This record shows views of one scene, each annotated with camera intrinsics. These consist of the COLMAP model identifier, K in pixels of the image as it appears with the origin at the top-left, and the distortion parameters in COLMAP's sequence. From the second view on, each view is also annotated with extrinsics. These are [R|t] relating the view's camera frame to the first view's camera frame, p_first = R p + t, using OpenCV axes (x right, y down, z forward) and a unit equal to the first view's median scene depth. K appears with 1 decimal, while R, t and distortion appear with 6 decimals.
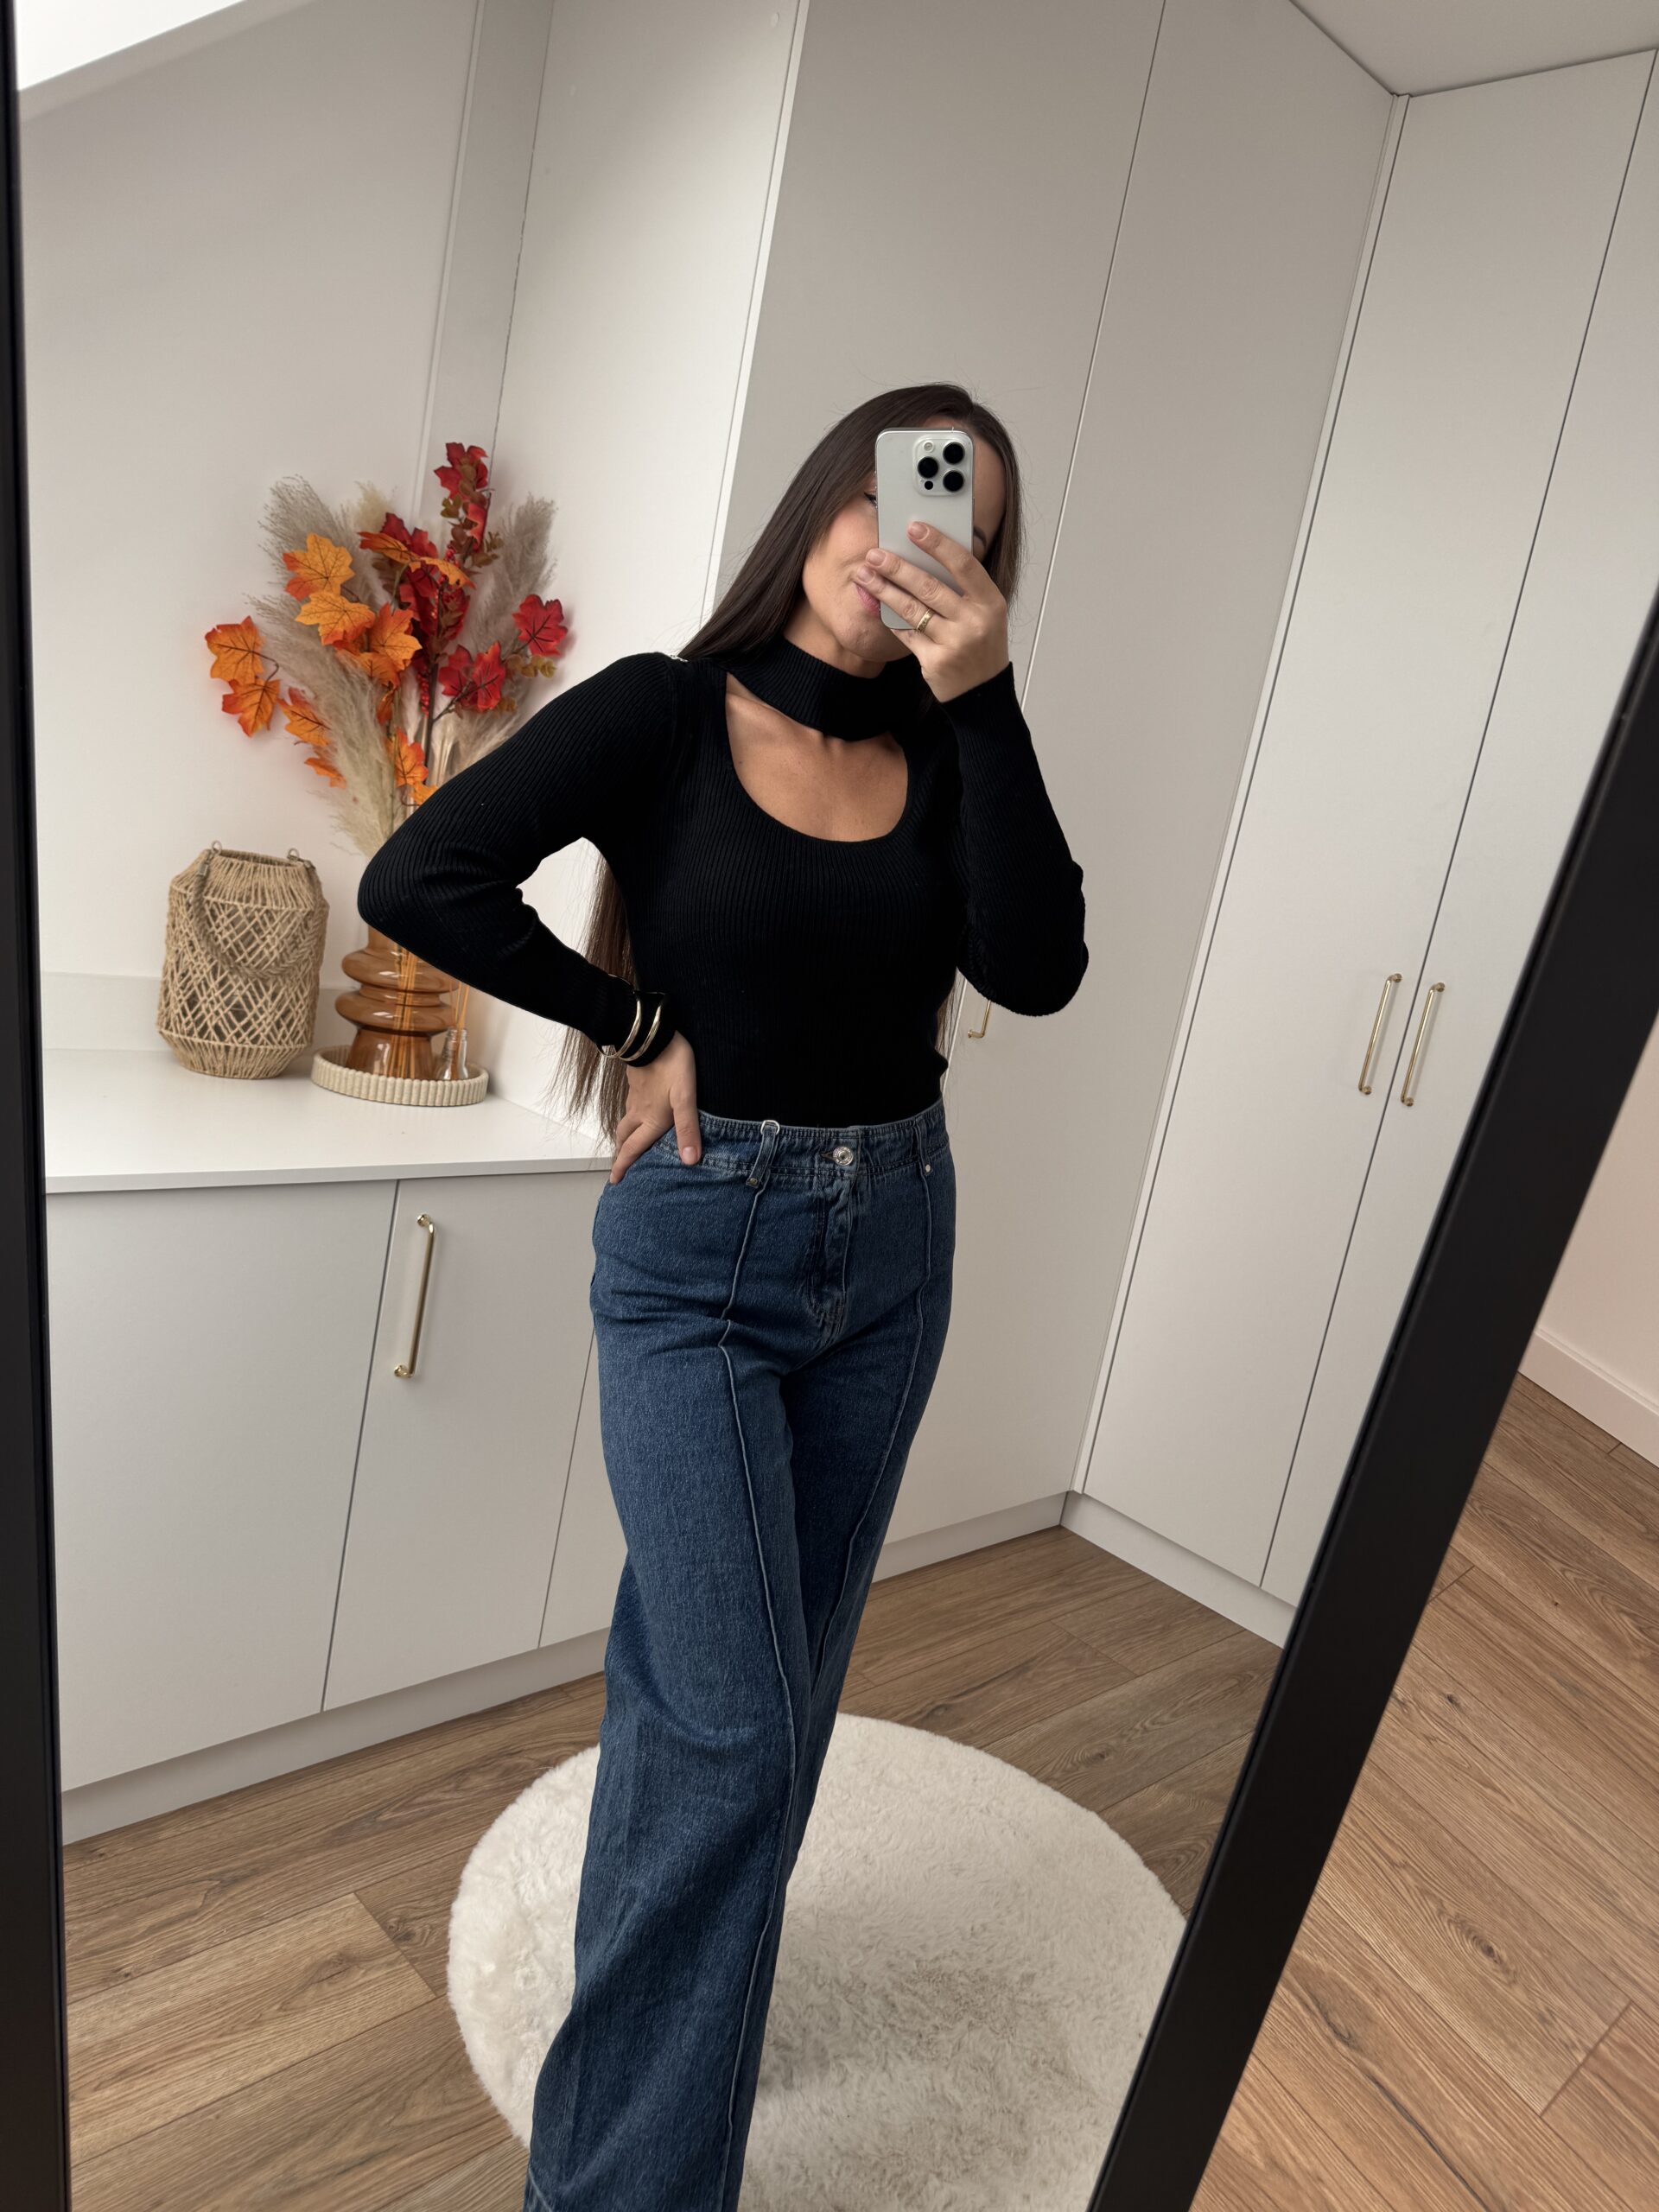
lens RADIAL K [[1576.2, 0, 851.1], [0, 1576.2, 1107.5], [0, 0, 1]] dist [0.015374, -0.007233]
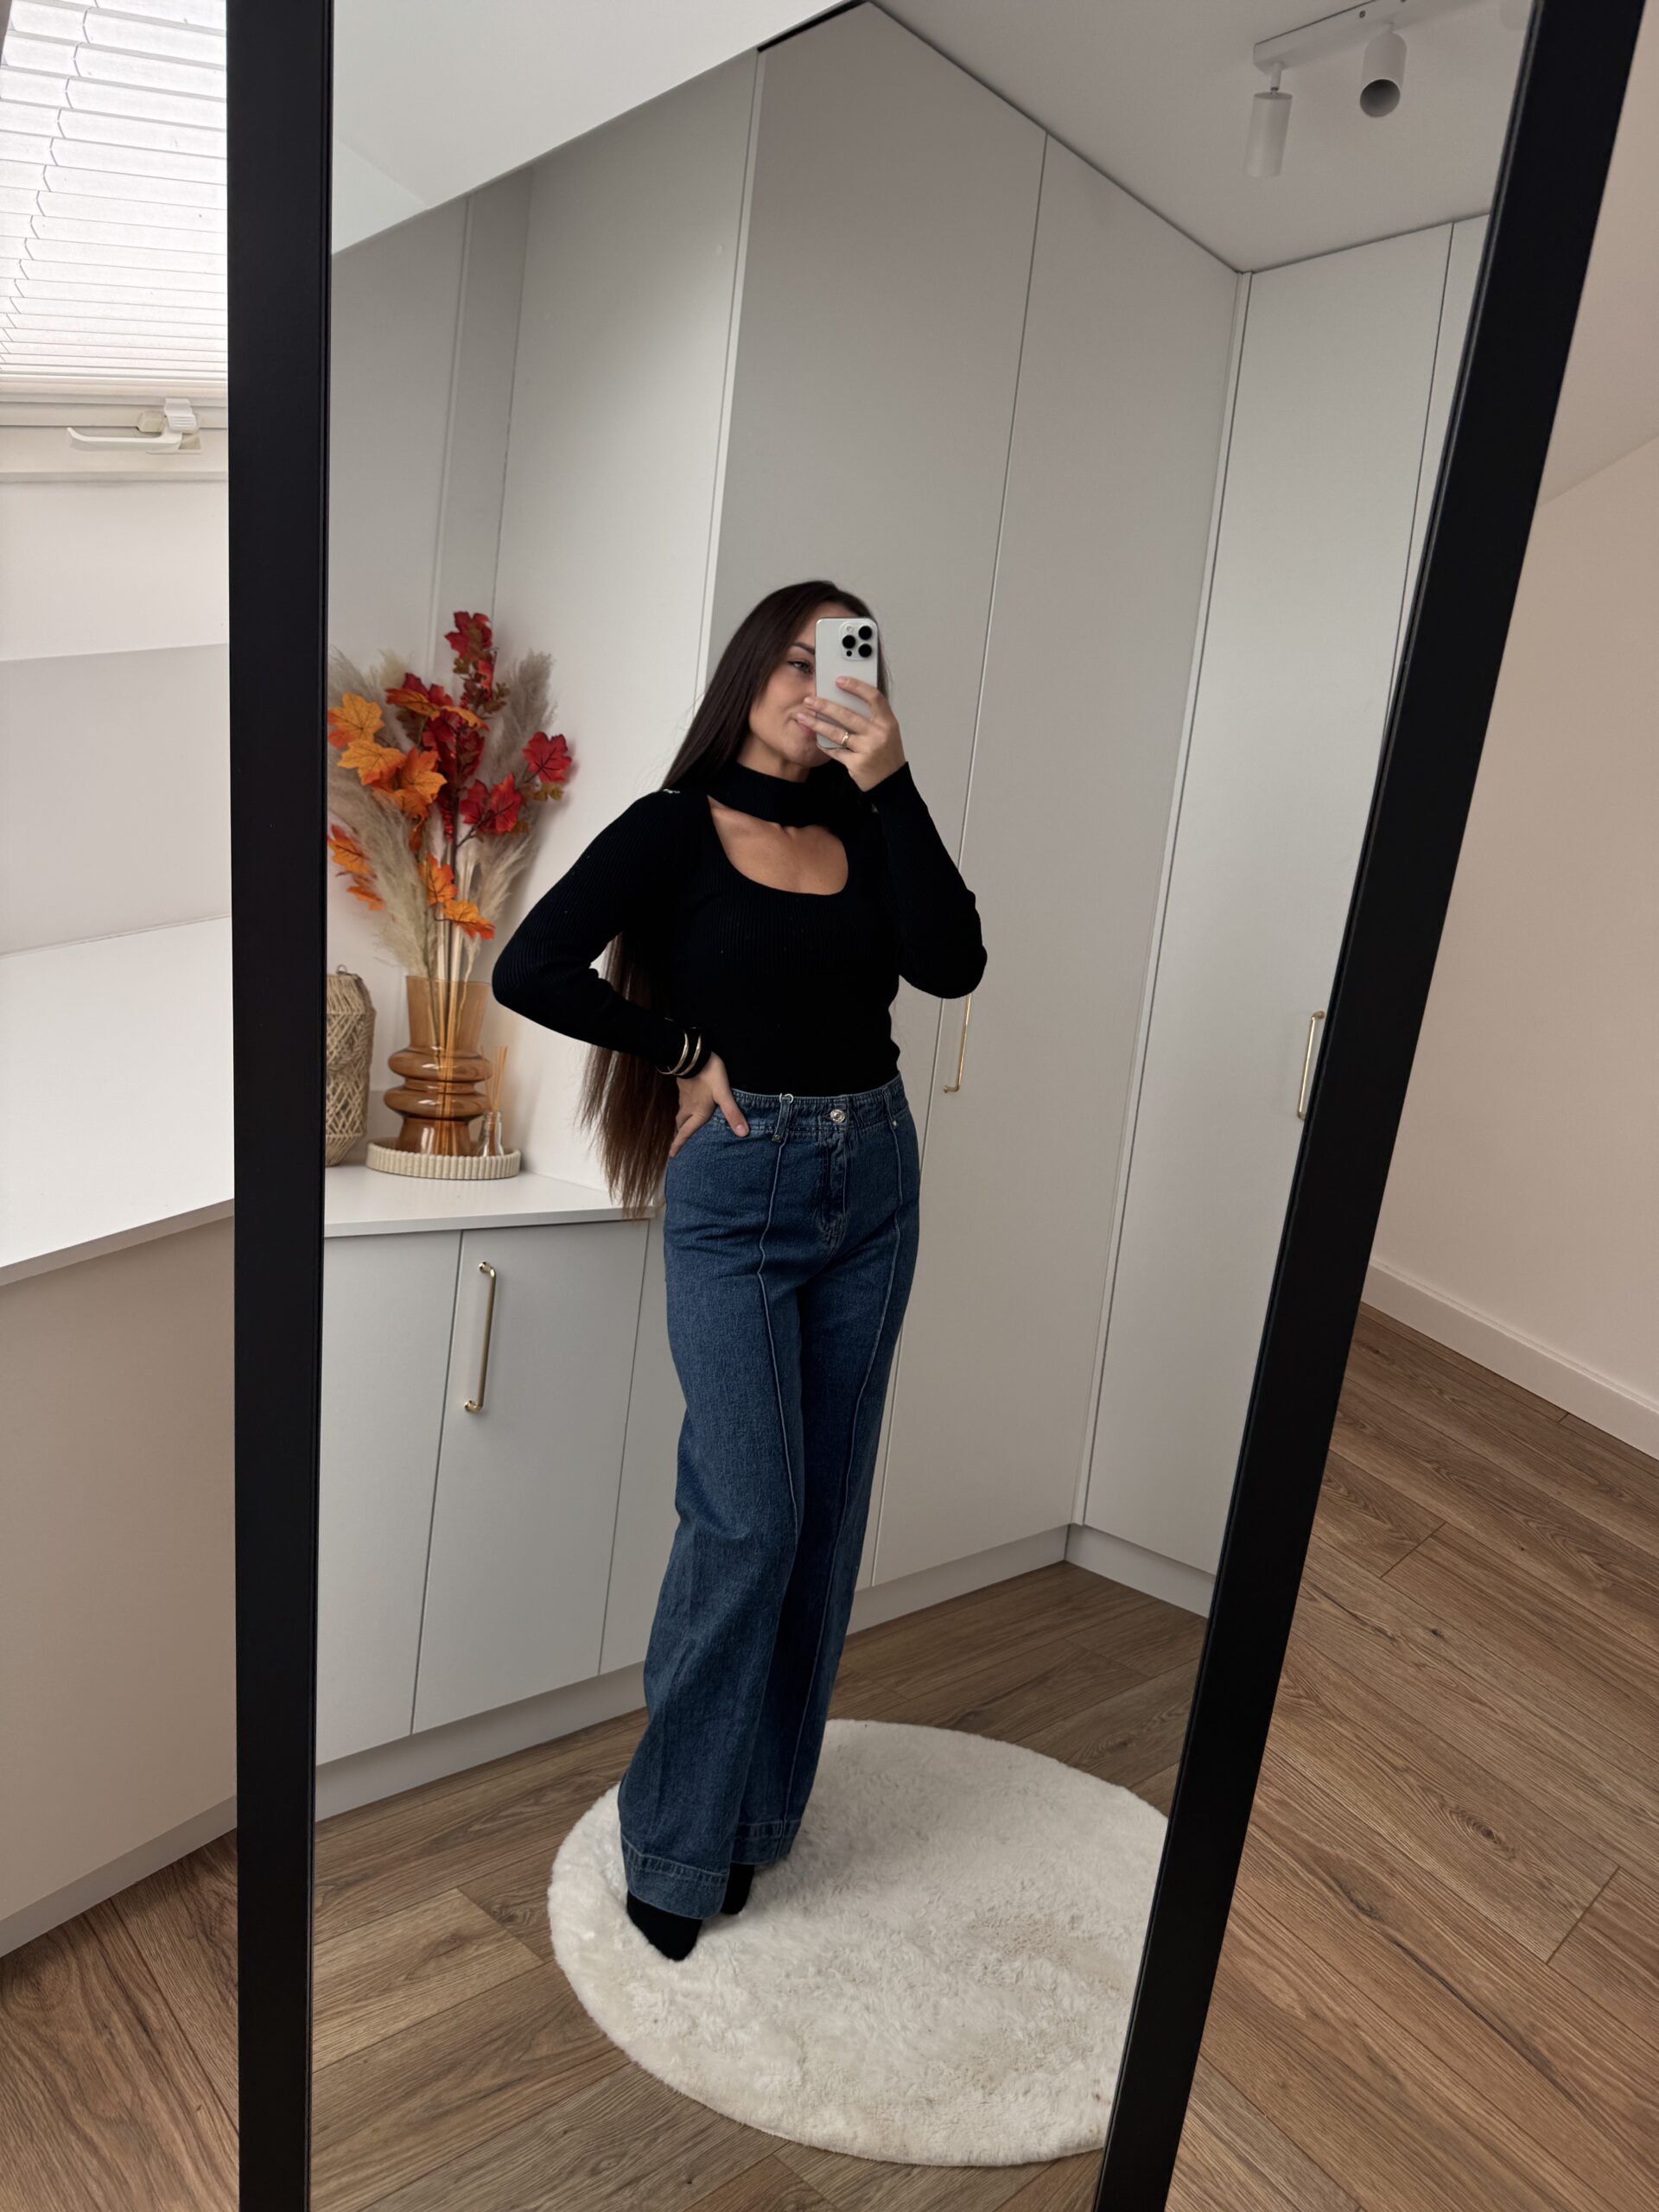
lens RADIAL K [[1590.3, 0, 816.5], [0, 1590.3, 1098.0], [0, 0, 1]] dist [0.021806, -0.022783]
pose [[0.997190, -0.073608, 0.013948, -0.036293], [0.074660, 0.991807, -0.103657, 0.076839], [-0.006204, 0.104407, 0.994515, -0.131743]]
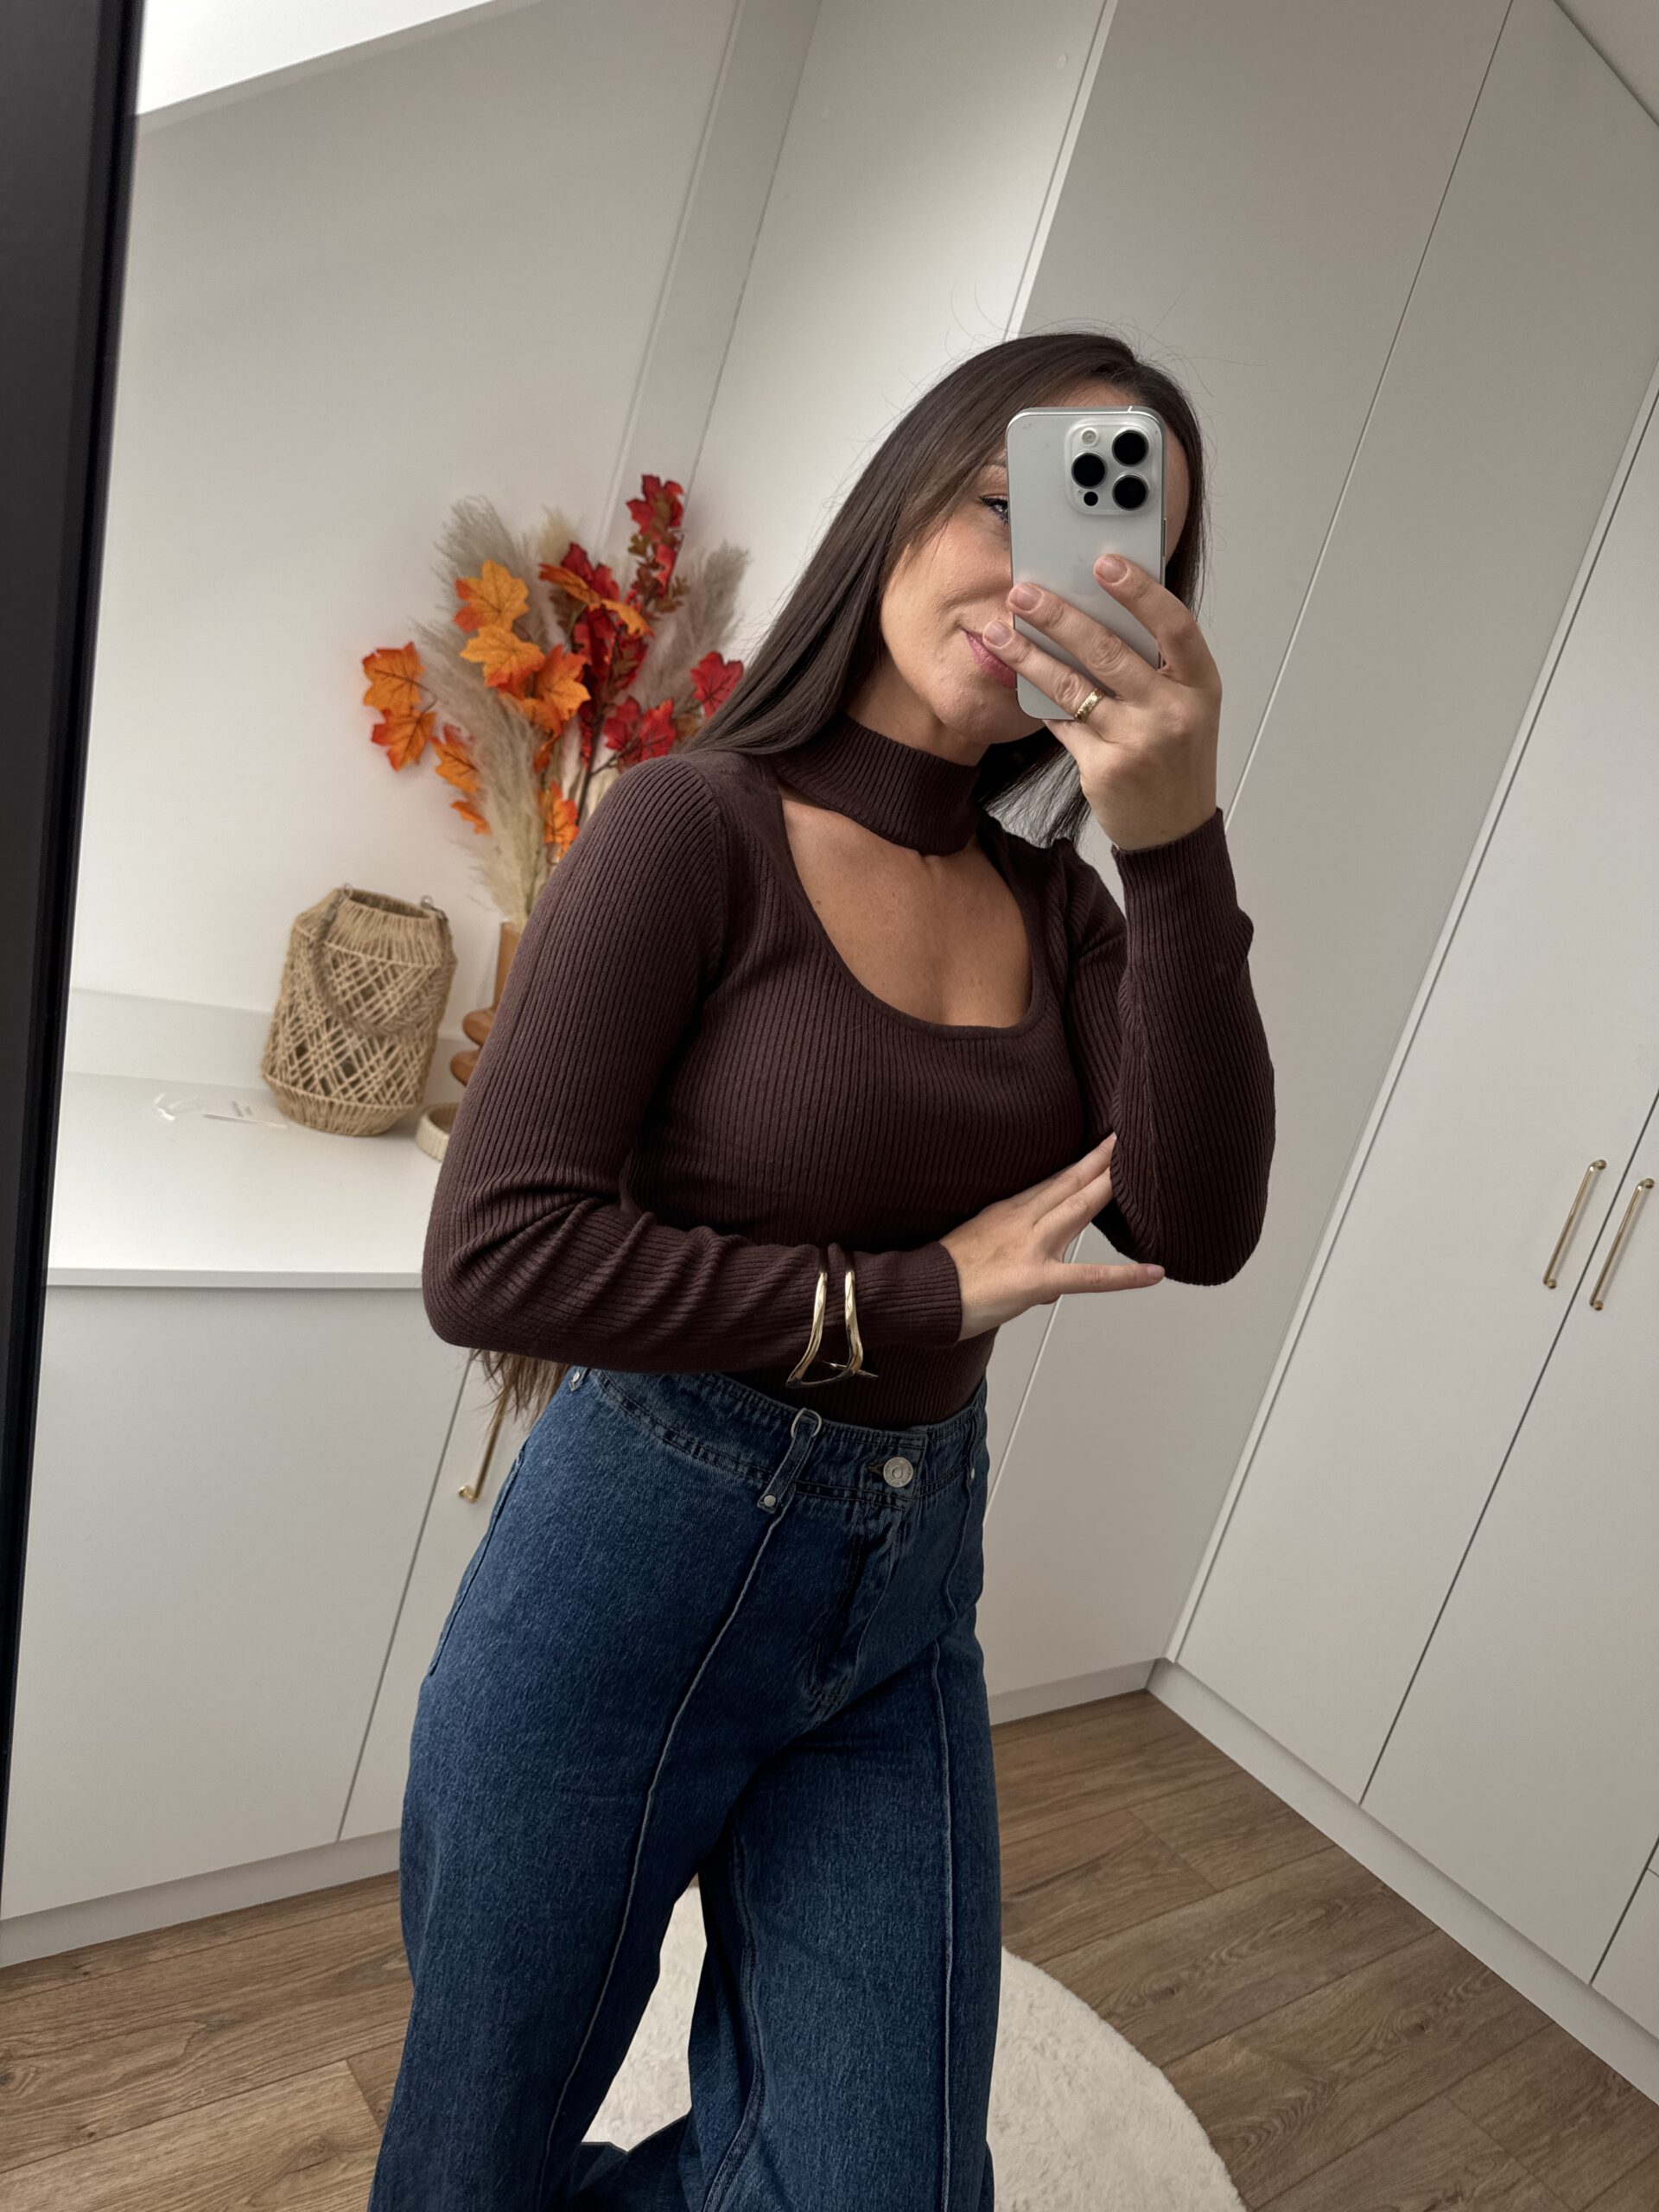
lens RADIAL K [[1576.2, 0, 851.1], [0, 1576.2, 1107.5], [0, 0, 1]] dist [0.015374, -0.007233]
pose [[0.989883, 0.127608, -0.062031, -0.033287], [-0.127302, 0.991824, 0.008883, -0.081643], [0.062657, -0.000896, 0.998035, 0.090225]]
